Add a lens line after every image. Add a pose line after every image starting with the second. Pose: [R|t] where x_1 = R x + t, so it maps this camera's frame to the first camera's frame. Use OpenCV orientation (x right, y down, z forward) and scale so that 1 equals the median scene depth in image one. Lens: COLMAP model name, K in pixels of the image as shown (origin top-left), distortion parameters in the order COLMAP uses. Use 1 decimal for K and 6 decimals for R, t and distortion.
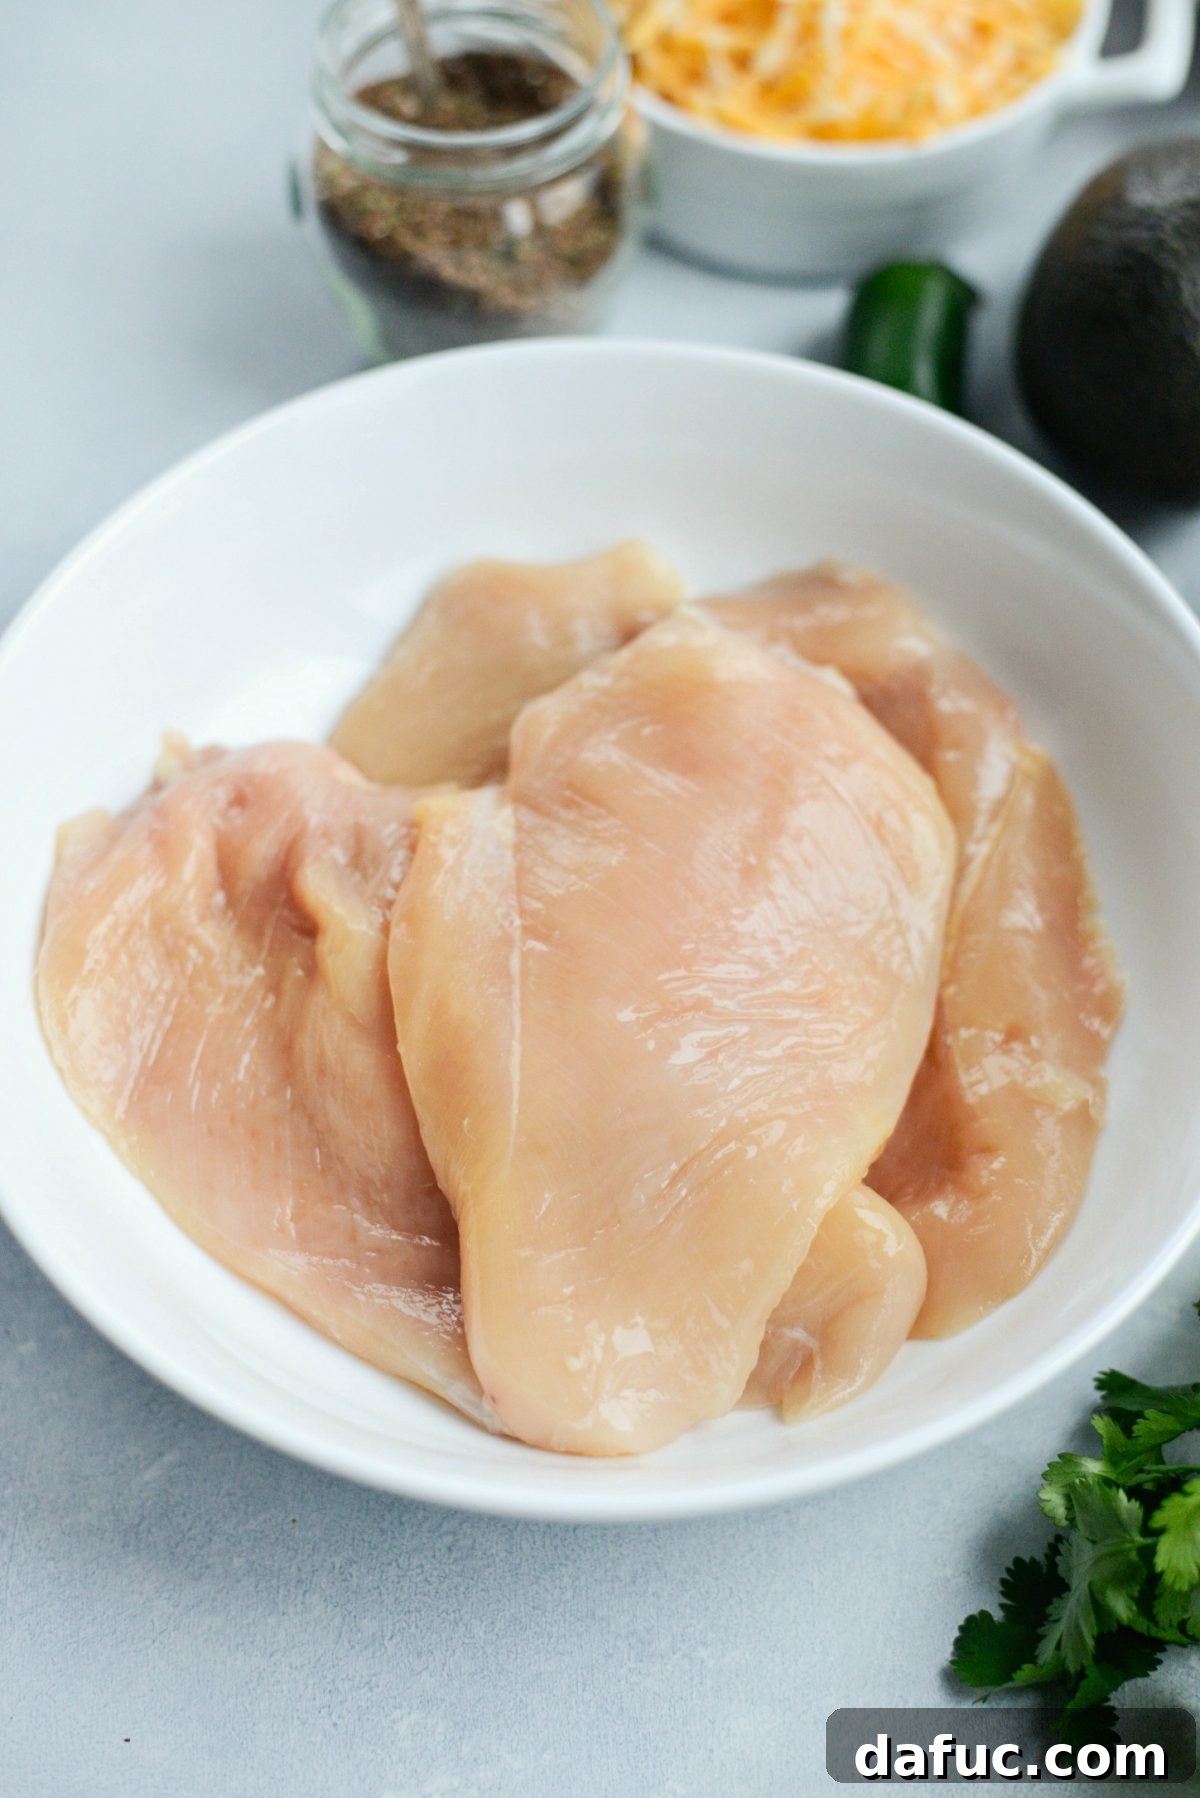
lens RADIAL K [[2805.3, 0, 600.0], [0, 2805.3, 899.0], [0, 0, 1]] dist [-0.125473, -0.096911]
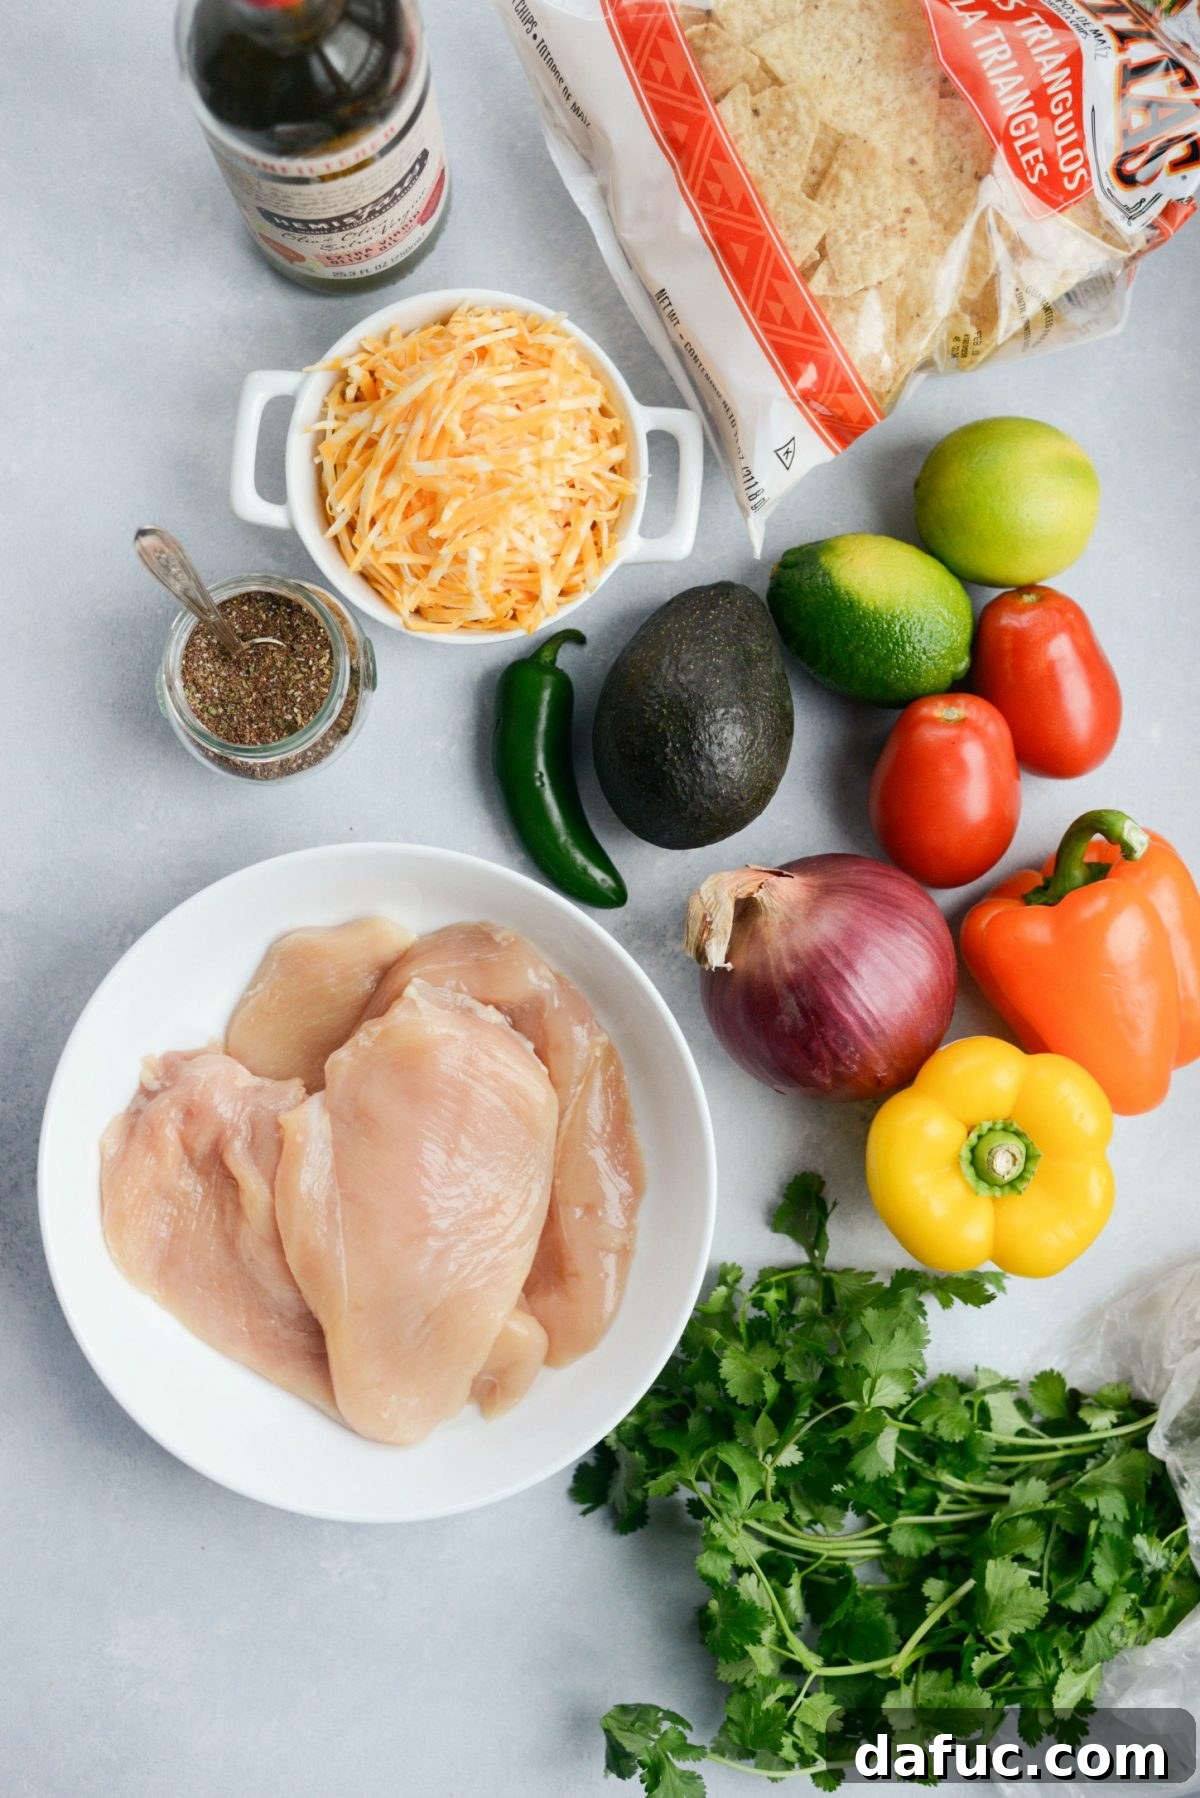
lens RADIAL K [[2805.3, 0, 600.0], [0, 2805.3, 899.0], [0, 0, 1]] dist [-0.125473, -0.096911]
pose [[0.997263, -0.073924, 0.001317, 0.169671], [0.063336, 0.863350, 0.500615, -1.154945], [-0.038144, -0.499161, 0.865669, -0.635794]]
